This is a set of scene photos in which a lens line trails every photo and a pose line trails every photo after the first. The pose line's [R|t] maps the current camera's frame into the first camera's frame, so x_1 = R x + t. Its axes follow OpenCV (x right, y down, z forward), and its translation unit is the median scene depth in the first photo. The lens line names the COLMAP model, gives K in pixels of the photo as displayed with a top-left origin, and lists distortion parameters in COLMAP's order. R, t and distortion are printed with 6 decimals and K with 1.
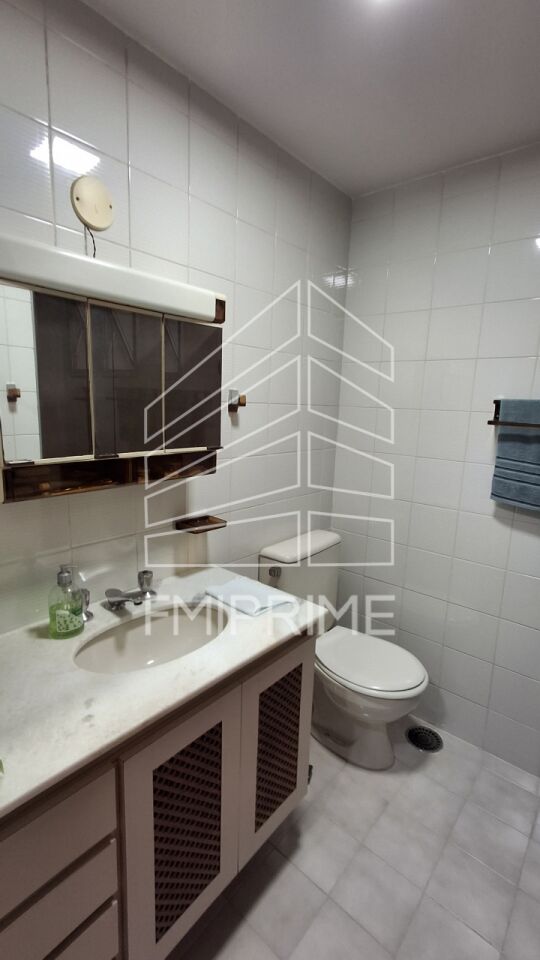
lens RADIAL K [[441.1, 0, 270.0], [0, 441.1, 480.0], [0, 0, 1]] dist [0.002508, -0.001656]
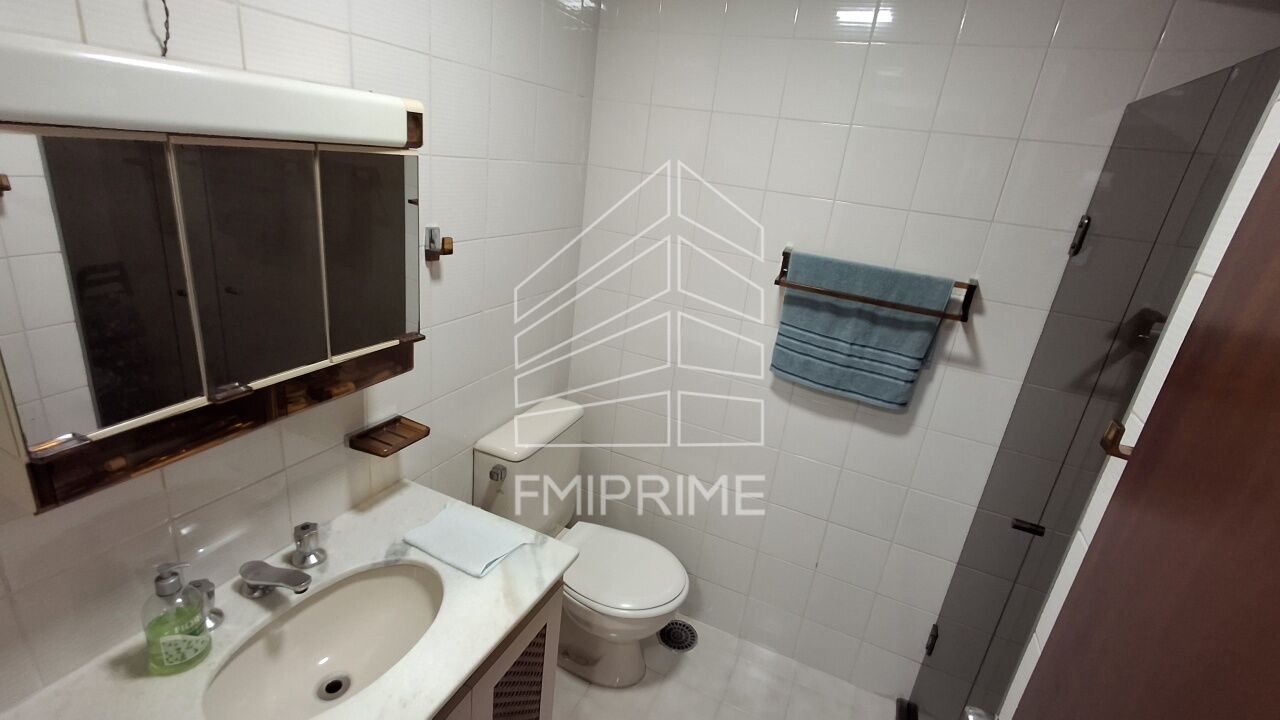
lens RADIAL K [[588.1, 0, 648.1], [0, 588.1, 362.7], [0, 0, 1]] dist [0.002508, -0.001656]
pose [[0.954499, -0.022359, 0.297373, -0.047975], [-0.032261, 0.983591, 0.177505, -0.200079], [-0.296463, -0.179022, 0.938116, 0.061978]]
